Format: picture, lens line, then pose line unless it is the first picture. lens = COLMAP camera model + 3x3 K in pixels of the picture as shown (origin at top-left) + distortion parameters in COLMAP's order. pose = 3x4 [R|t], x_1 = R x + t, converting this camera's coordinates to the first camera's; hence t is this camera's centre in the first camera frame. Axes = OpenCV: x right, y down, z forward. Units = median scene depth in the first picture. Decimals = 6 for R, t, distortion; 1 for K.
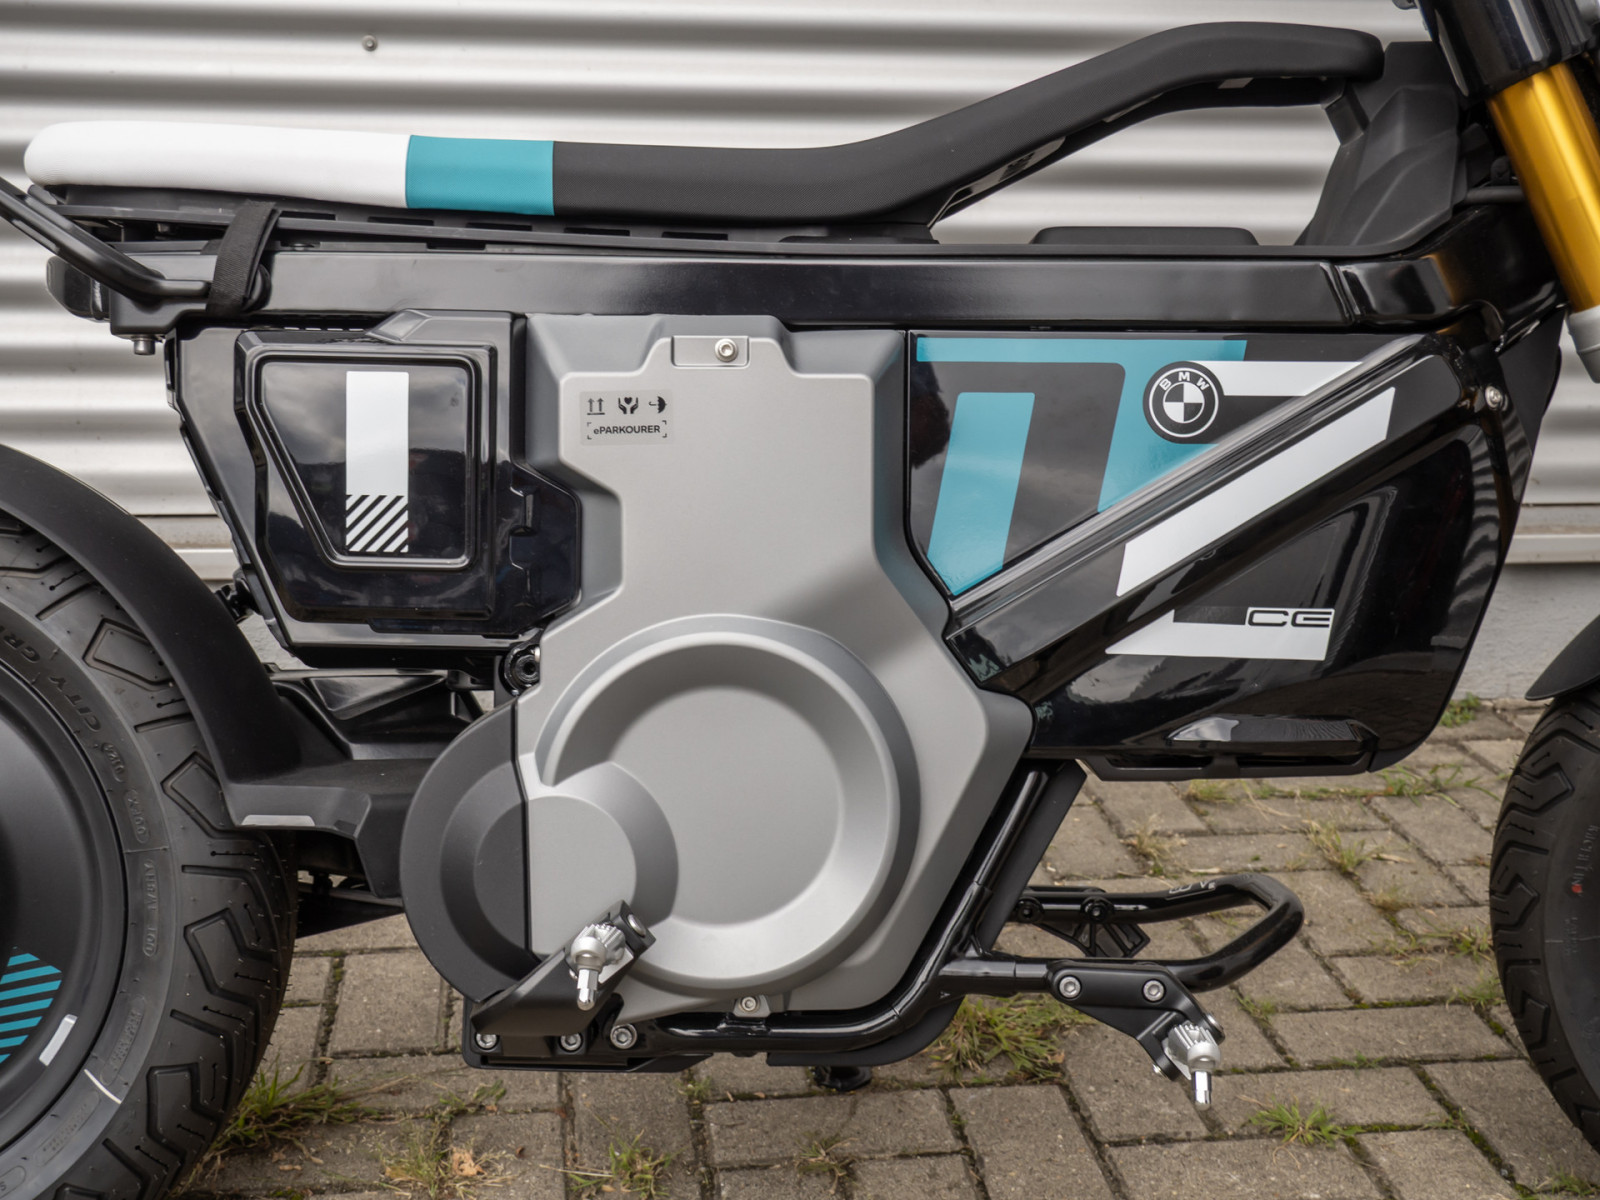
lens RADIAL K [[2057.8, 0, 799.3], [0, 2057.8, 621.7], [0, 0, 1]] dist [0.015937, 0.051377]
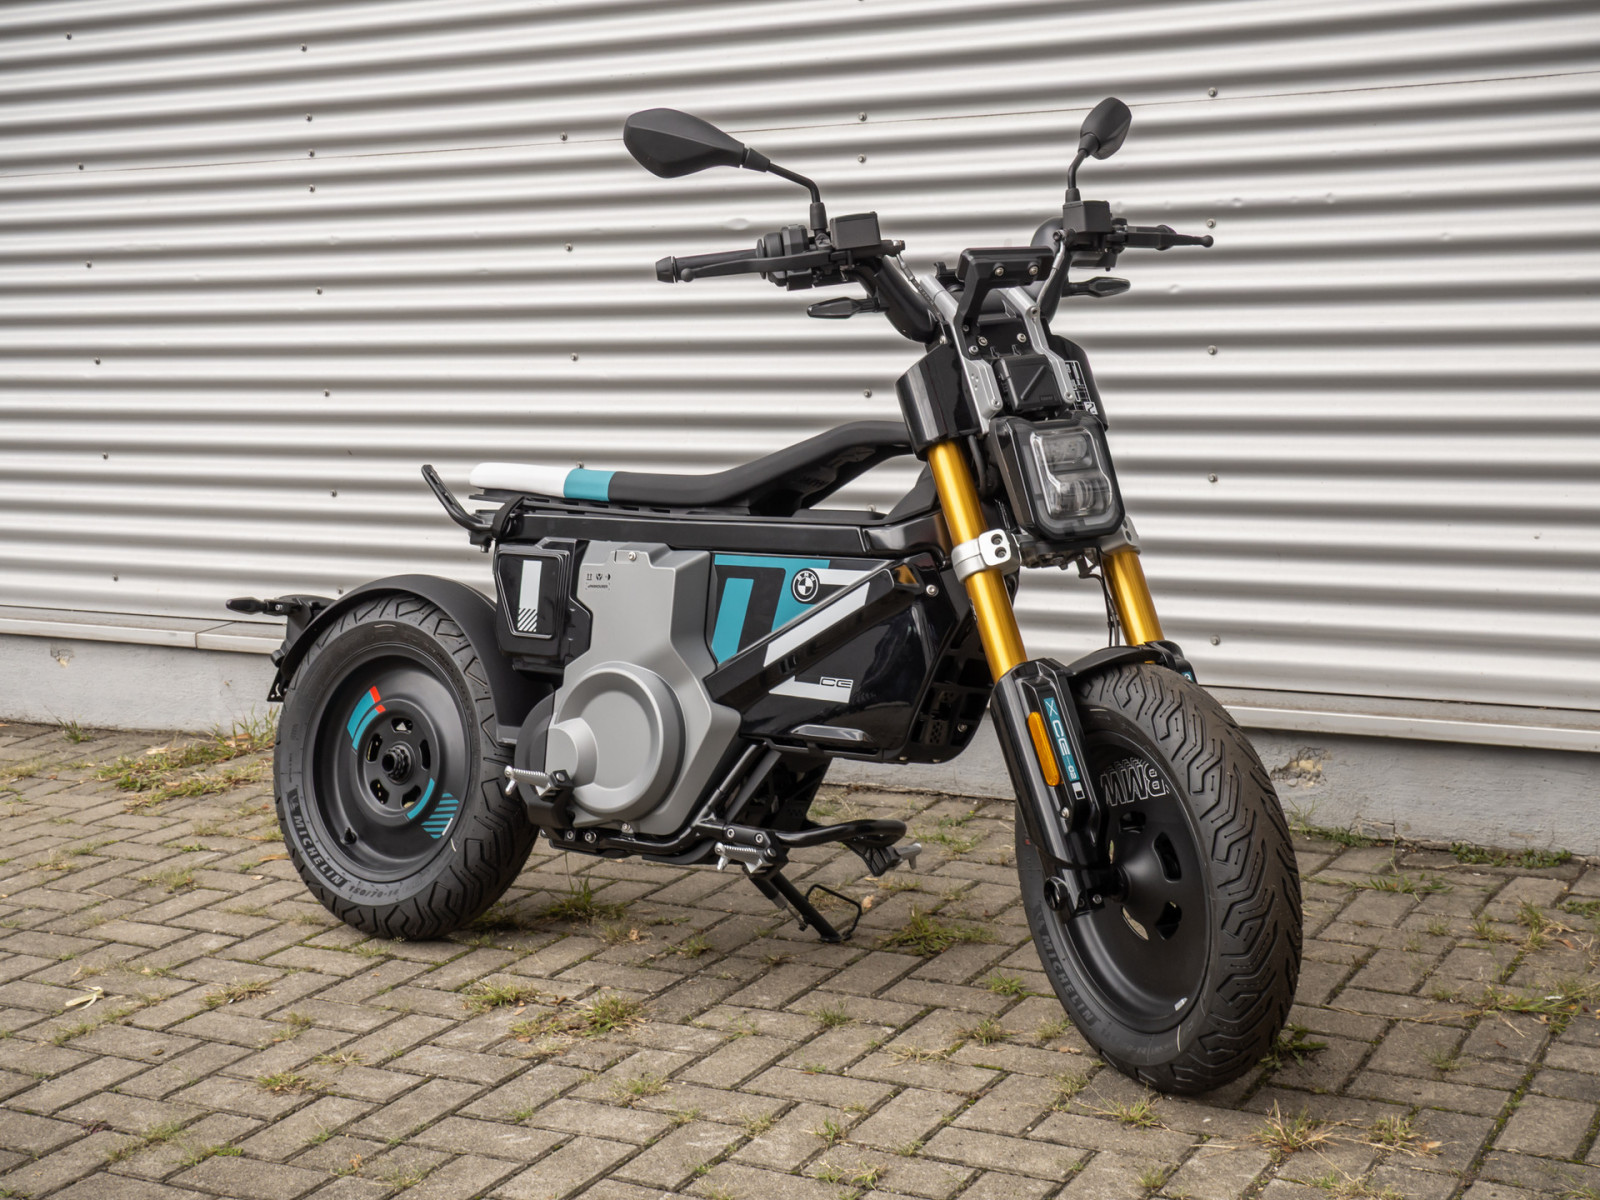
lens RADIAL K [[2211.1, 0, 800.0], [0, 2211.1, 600.0], [0, 0, 1]] dist [-0.015691, 0.073532]
pose [[0.805329, 0.041434, -0.591378, 1.627870], [-0.116419, 0.989184, -0.089231, 0.128686], [0.581284, 0.140708, 0.801442, -0.968238]]
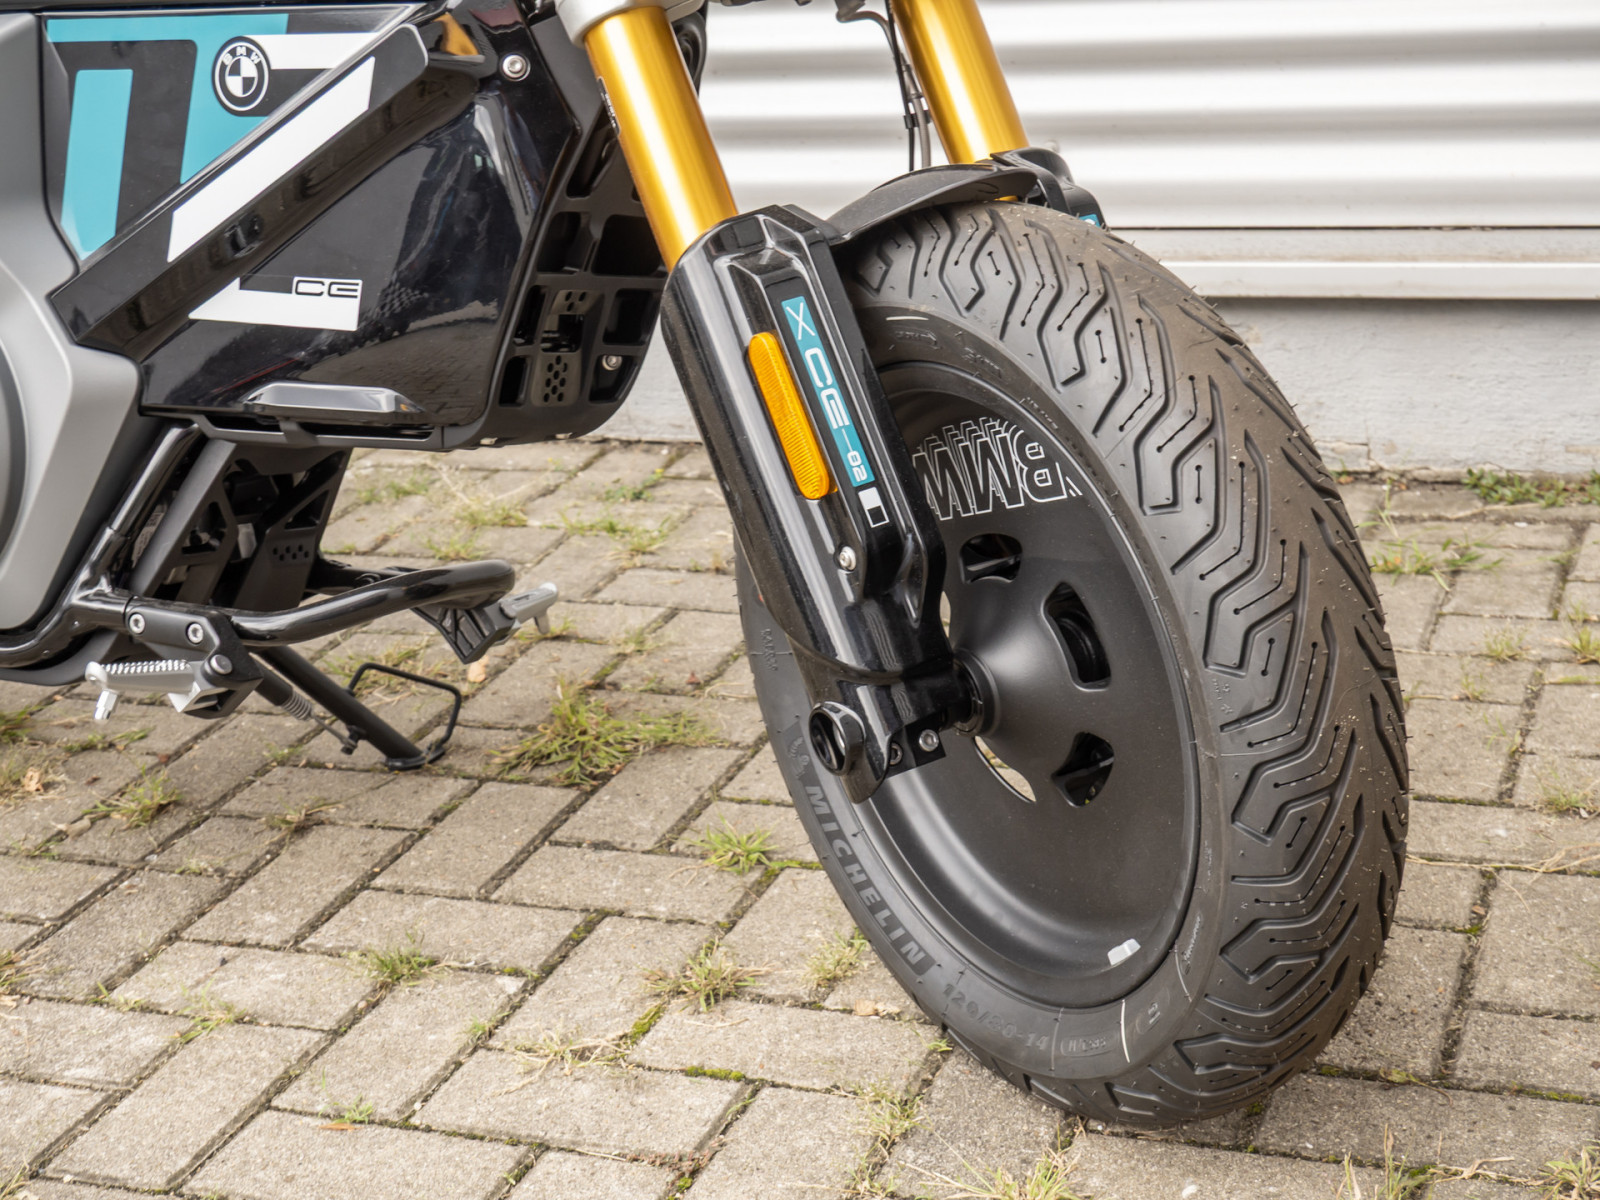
lens RADIAL K [[2486.4, 0, 805.3], [0, 2486.4, 643.2], [0, 0, 1]] dist [0.032675, 0.023936]
pose [[0.877728, 0.085915, -0.471394, 1.050352], [-0.042293, 0.993845, 0.102386, 0.036967], [0.477289, -0.069930, 0.875959, 0.009648]]
